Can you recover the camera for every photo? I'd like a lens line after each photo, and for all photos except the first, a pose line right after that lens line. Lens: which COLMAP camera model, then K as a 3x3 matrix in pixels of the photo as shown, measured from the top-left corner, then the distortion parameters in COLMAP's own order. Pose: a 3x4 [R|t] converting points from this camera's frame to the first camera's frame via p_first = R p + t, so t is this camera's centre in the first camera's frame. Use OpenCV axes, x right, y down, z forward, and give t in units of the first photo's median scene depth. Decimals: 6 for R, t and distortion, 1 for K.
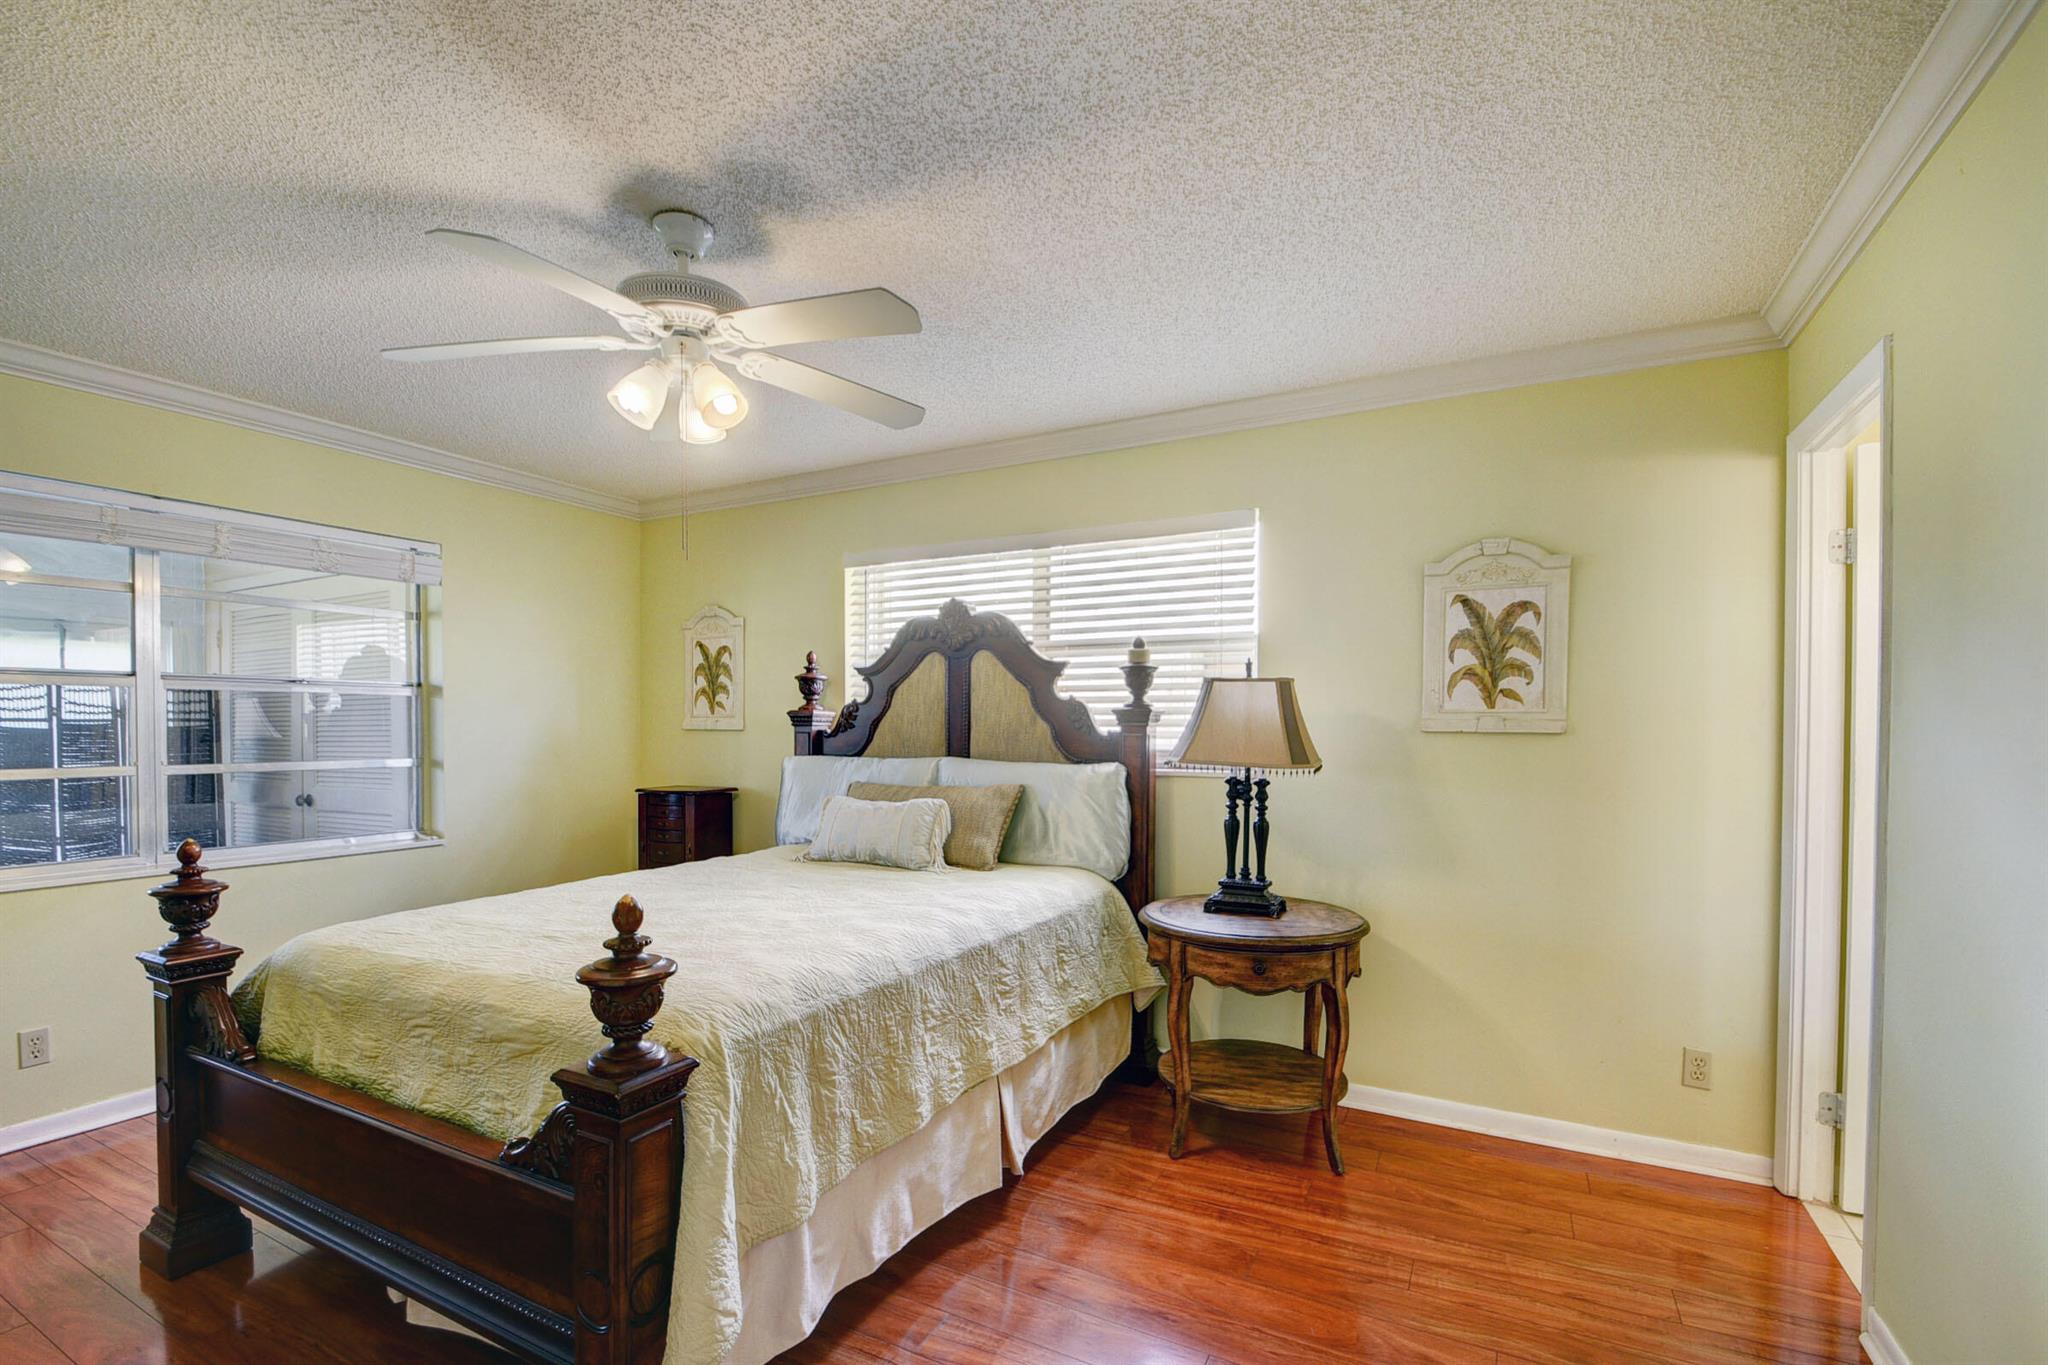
lens RADIAL K [[897.6, 0, 1020.1], [0, 897.6, 737.6], [0, 0, 1]] dist [0.003440, 0.000166]
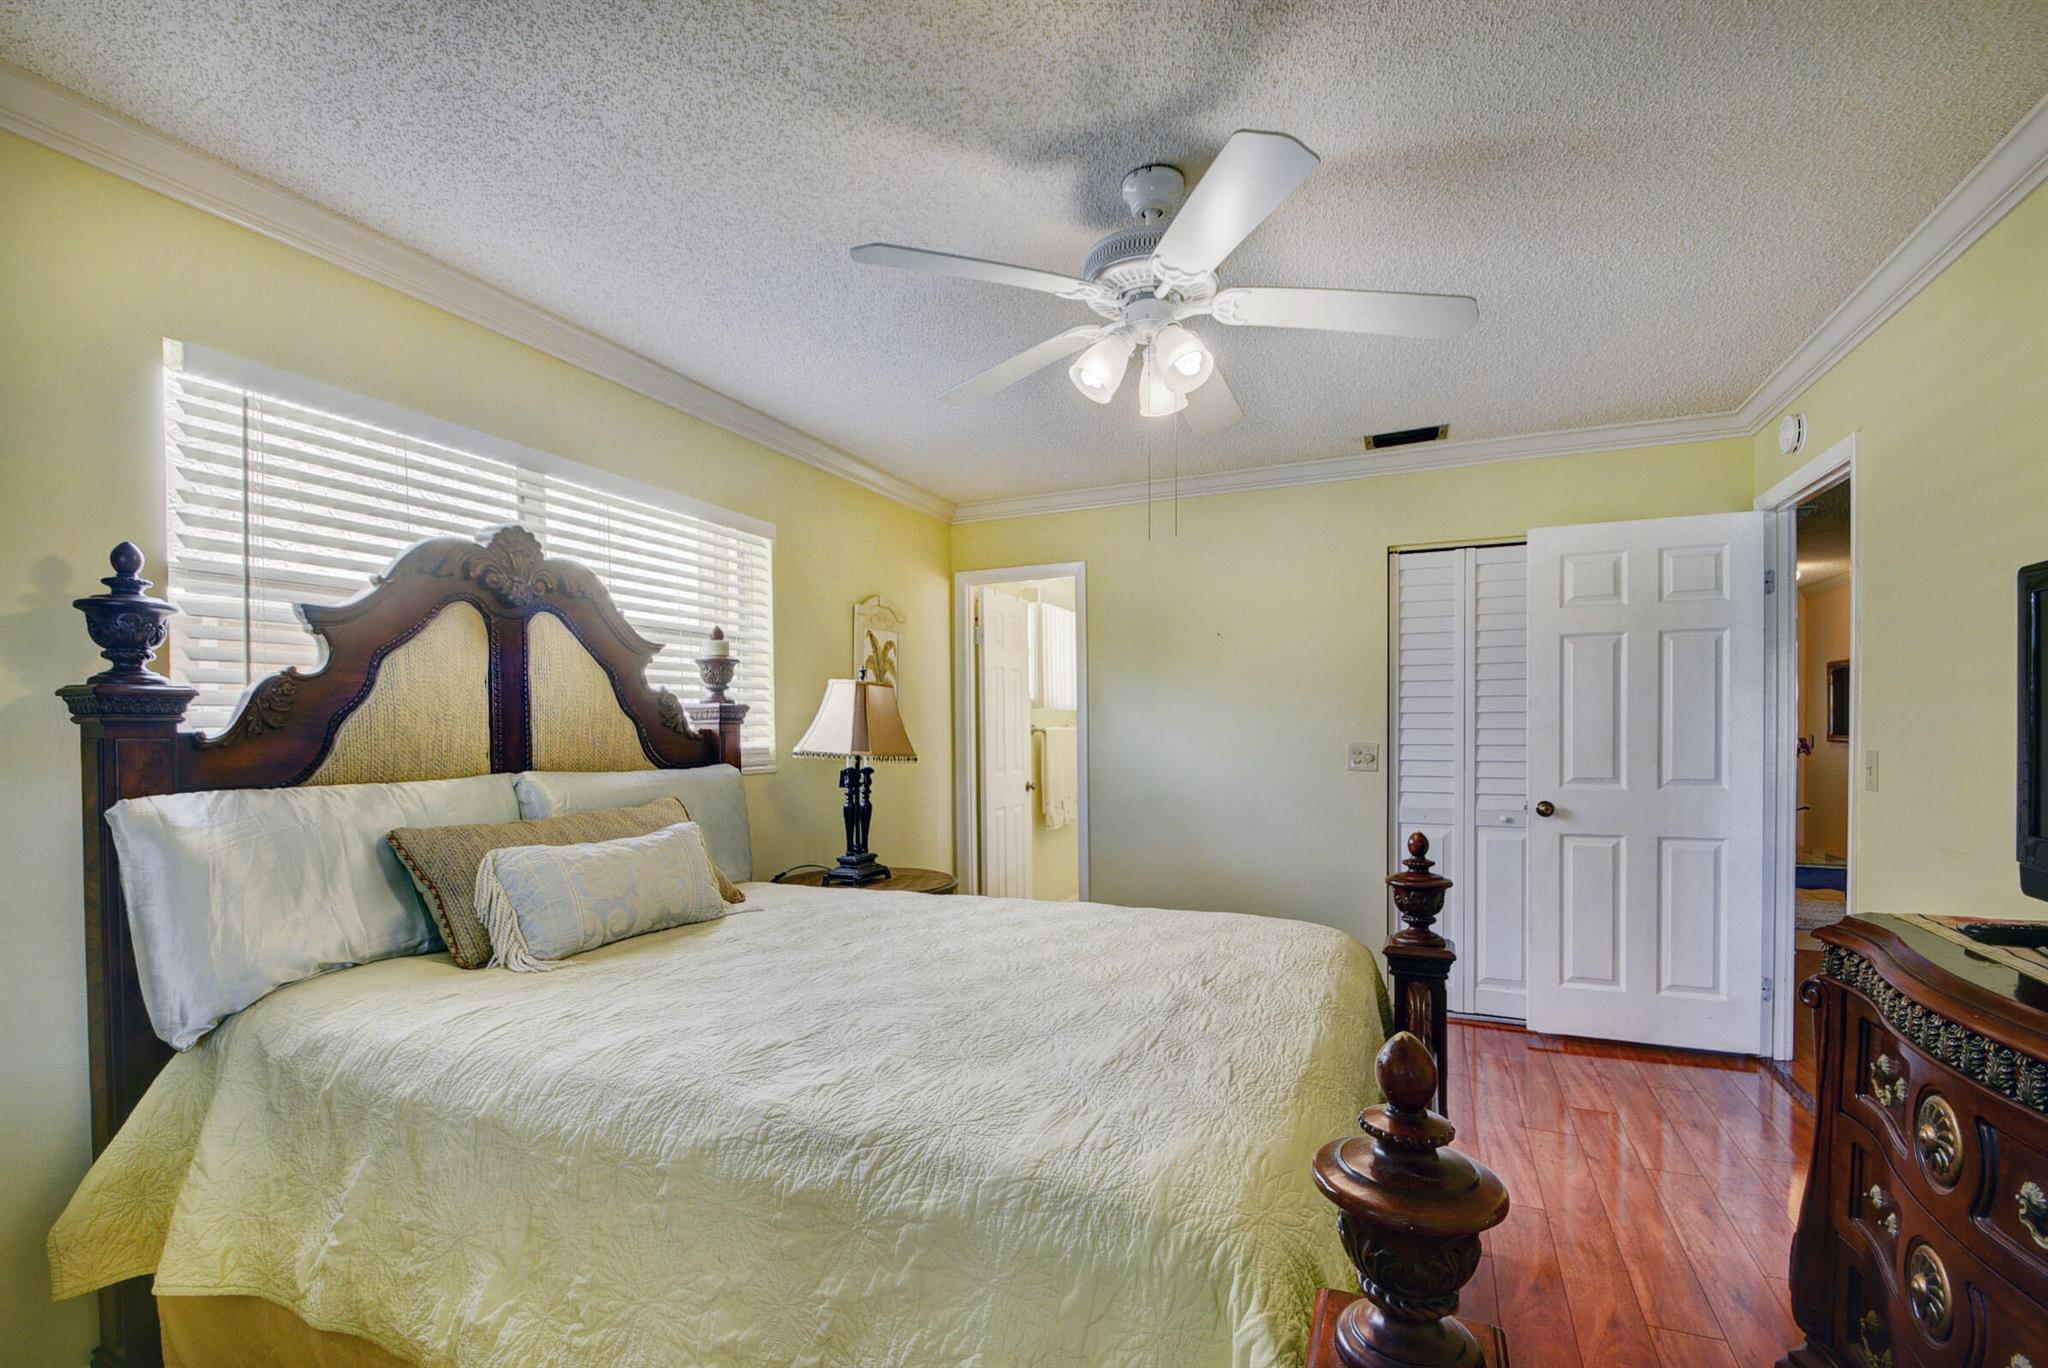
lens RADIAL K [[897.6, 0, 1020.1], [0, 897.6, 739.1], [0, 0, 1]] dist [0.003440, 0.000166]
pose [[-0.059494, -0.012354, 0.998152, -0.781101], [0.021766, 0.999670, 0.013670, -0.003430], [-0.997991, 0.022539, -0.059206, 0.722055]]
